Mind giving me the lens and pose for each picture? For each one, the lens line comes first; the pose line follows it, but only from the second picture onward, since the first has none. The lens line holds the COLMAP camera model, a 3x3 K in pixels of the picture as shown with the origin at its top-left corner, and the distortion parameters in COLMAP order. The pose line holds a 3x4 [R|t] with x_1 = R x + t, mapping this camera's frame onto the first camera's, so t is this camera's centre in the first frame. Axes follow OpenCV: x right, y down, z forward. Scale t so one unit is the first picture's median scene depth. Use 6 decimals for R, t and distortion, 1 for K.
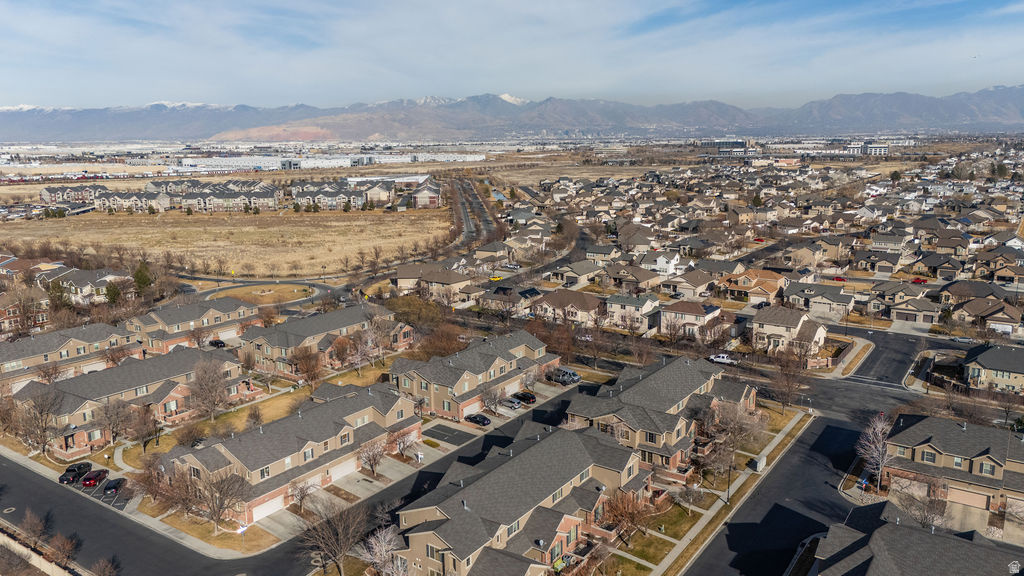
lens RADIAL K [[752.8, 0, 512.0], [0, 752.8, 288.0], [0, 0, 1]] dist [0.080264, -0.074129]
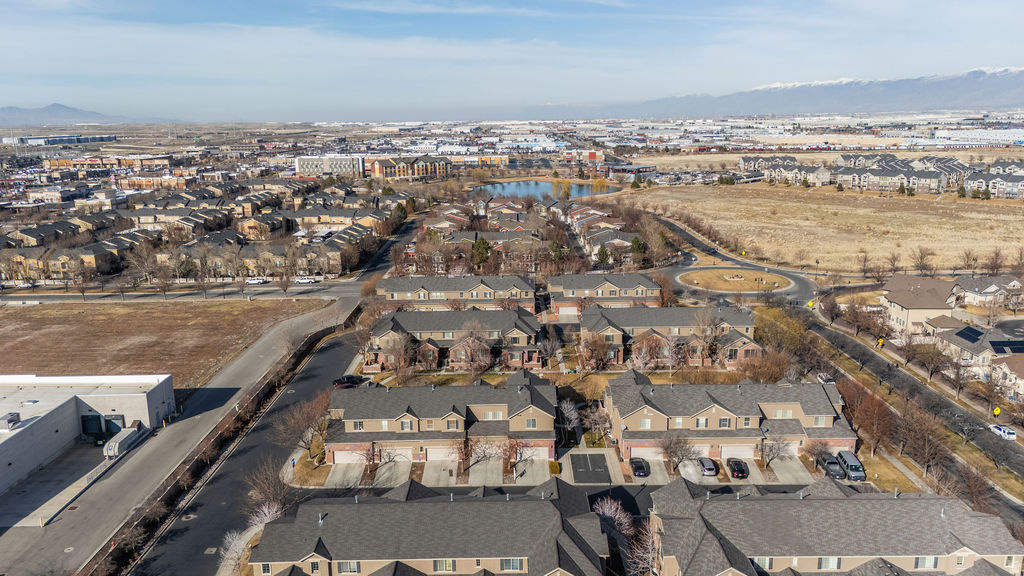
lens RADIAL K [[752.8, 0, 512.0], [0, 752.8, 288.0], [0, 0, 1]] dist [0.080264, -0.074129]
pose [[0.577495, 0.185535, -0.795032, 0.353820], [-0.155840, 0.980979, 0.115730, -0.063712], [0.801382, 0.057065, 0.595425, 0.281994]]
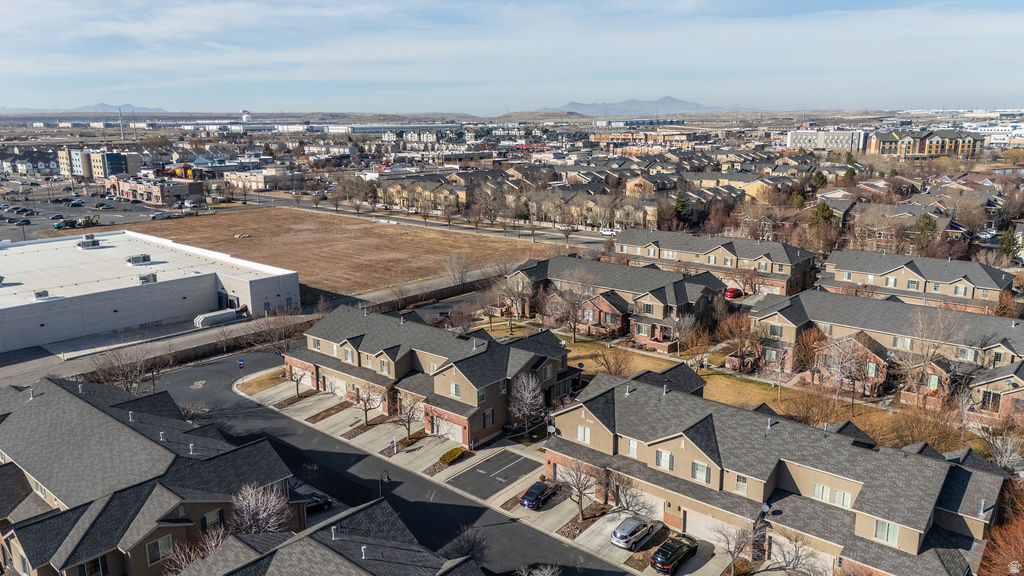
lens RADIAL K [[752.8, 0, 512.0], [0, 752.8, 288.0], [0, 0, 1]] dist [0.080264, -0.074129]
pose [[-0.108882, 0.236569, -0.965495, 0.304520], [-0.186670, 0.949124, 0.253609, -0.061668], [0.976370, 0.207843, -0.059183, 0.706674]]
